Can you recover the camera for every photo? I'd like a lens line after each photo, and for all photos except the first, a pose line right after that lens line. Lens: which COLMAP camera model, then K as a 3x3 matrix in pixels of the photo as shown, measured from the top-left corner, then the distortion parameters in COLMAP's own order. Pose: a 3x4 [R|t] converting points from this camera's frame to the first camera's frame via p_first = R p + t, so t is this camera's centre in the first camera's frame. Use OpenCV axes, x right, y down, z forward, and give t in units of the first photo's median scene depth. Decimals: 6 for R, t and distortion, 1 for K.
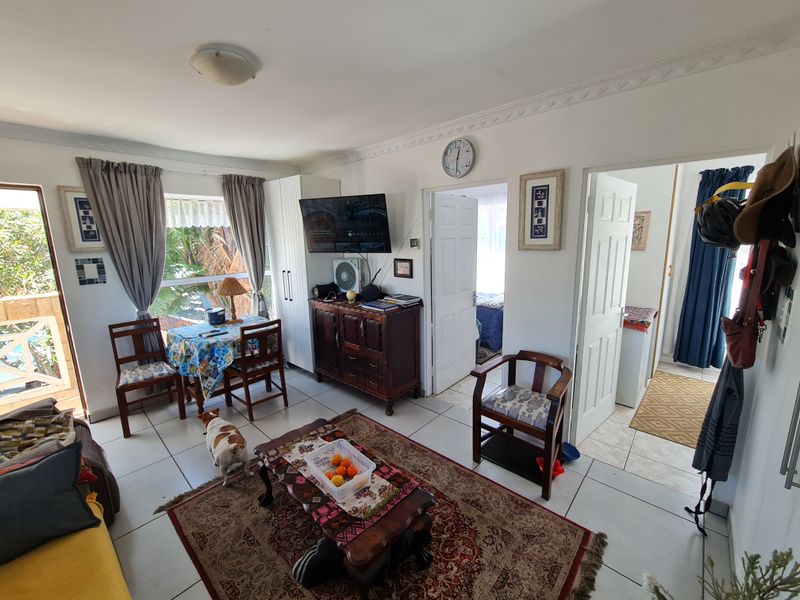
lens RADIAL K [[326.5, 0, 405.5], [0, 326.5, 295.2], [0, 0, 1]] dist [-0.001732, -0.000487]
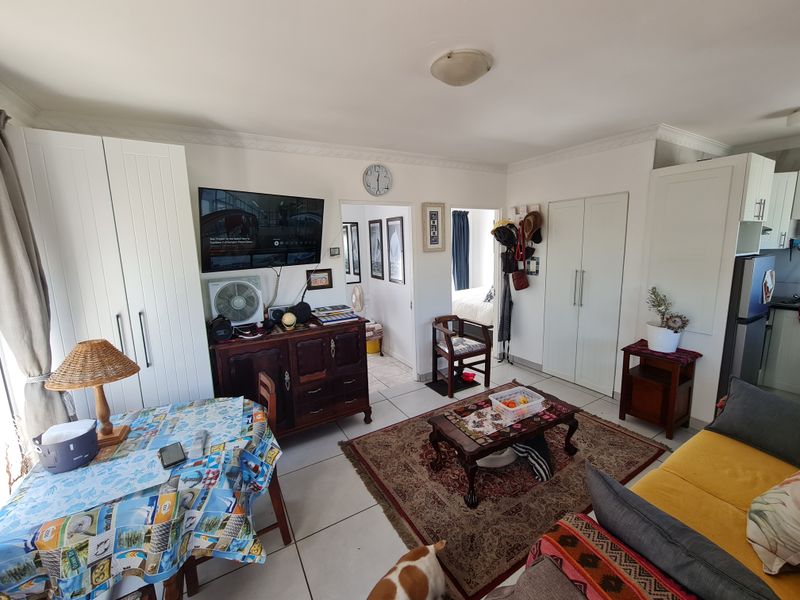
lens RADIAL K [[326.5, 0, 405.5], [0, 326.5, 295.2], [0, 0, 1]] dist [-0.001732, -0.000487]
pose [[0.299436, -0.144144, 0.943165, -0.984614], [0.198641, 0.976279, 0.086140, -0.083239], [-0.933209, 0.161558, 0.320966, 0.565629]]
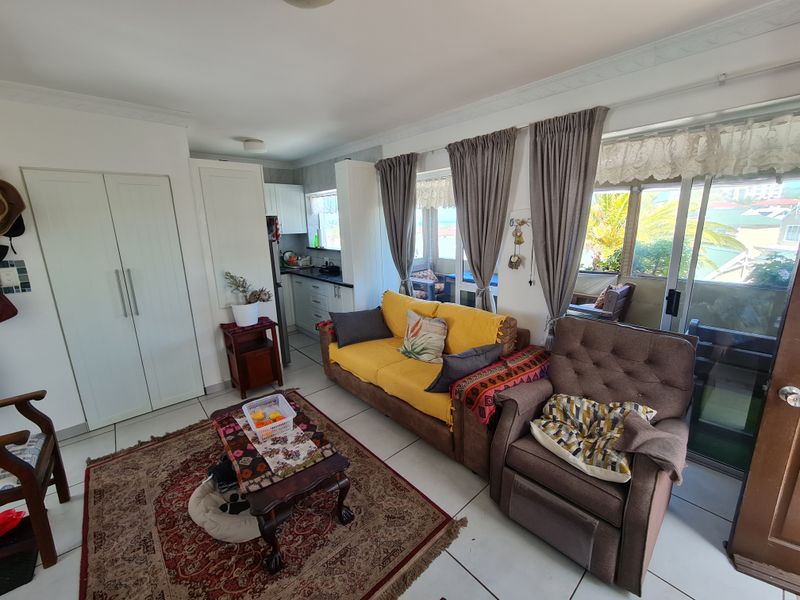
lens RADIAL K [[326.5, 0, 405.5], [0, 326.5, 295.2], [0, 0, 1]] dist [-0.001732, -0.000487]
pose [[-0.993084, 0.015284, 0.116403, -0.515455], [0.059900, 0.918693, 0.390403, -0.189553], [-0.100972, 0.394676, -0.913256, 1.145148]]
